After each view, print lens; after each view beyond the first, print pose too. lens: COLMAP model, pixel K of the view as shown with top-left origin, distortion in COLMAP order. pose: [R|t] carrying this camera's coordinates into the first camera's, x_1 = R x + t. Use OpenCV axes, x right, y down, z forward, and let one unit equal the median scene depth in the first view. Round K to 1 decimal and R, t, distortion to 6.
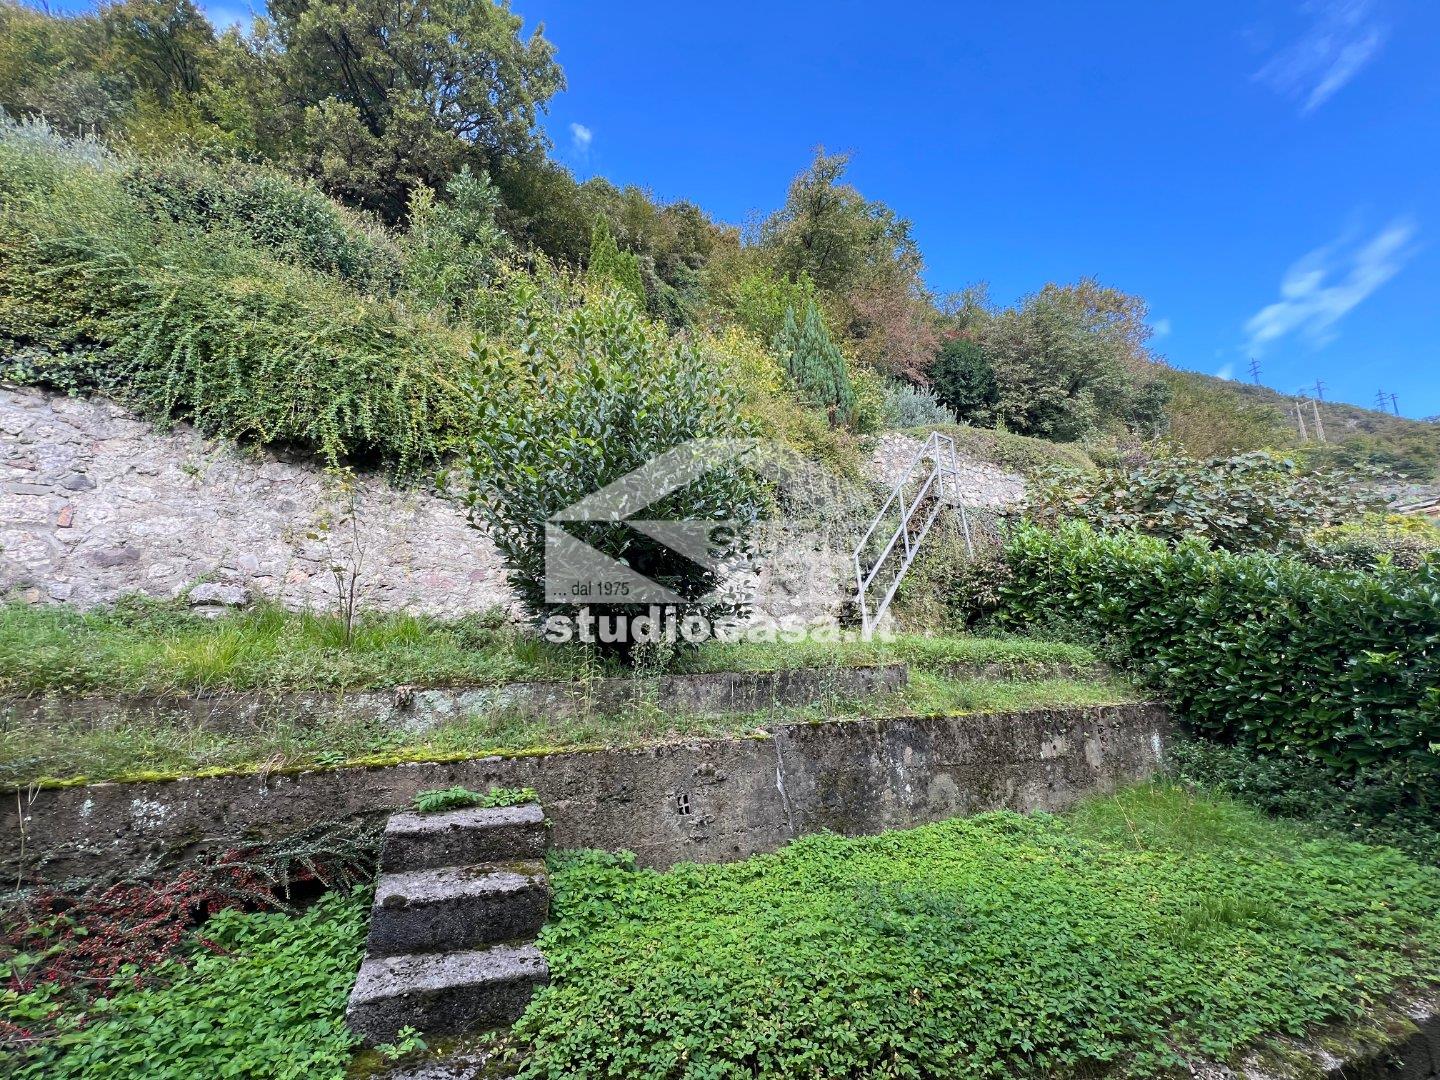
lens RADIAL K [[575.8, 0, 723.2], [0, 575.8, 543.0], [0, 0, 1]] dist [-0.001123, 0.000671]
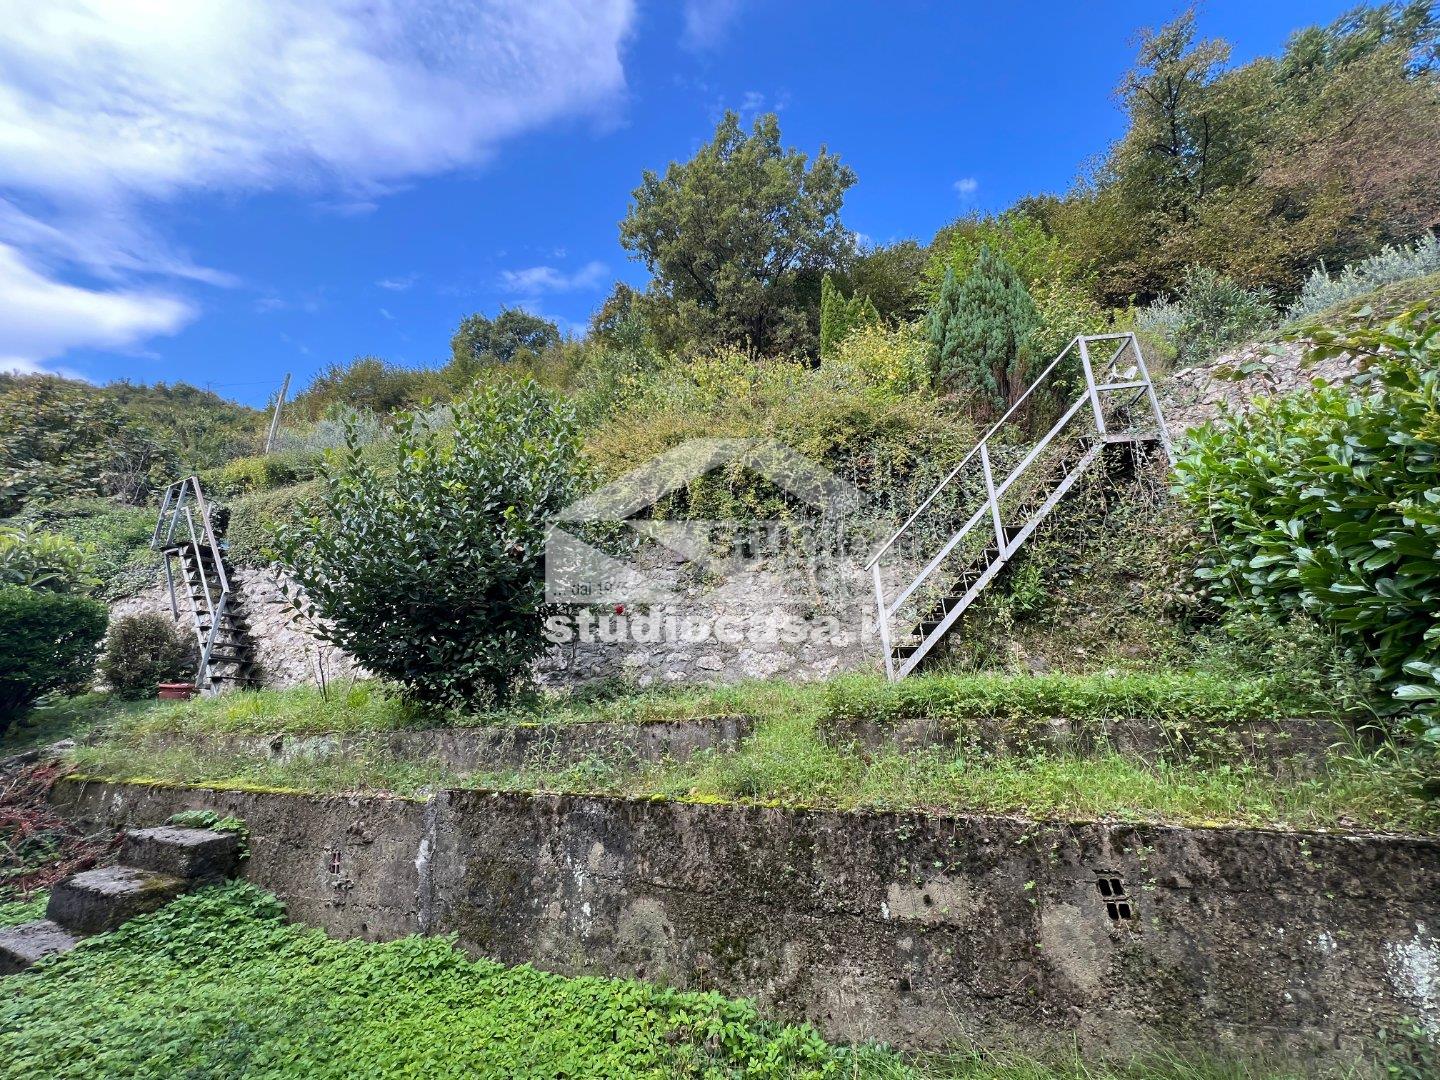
lens RADIAL K [[575.8, 0, 723.2], [0, 575.8, 543.0], [0, 0, 1]] dist [-0.001123, 0.000671]
pose [[0.694729, -0.218000, -0.685440, 0.951558], [0.132149, 0.975427, -0.176289, 0.154091], [0.707028, 0.031893, 0.706466, 0.623242]]
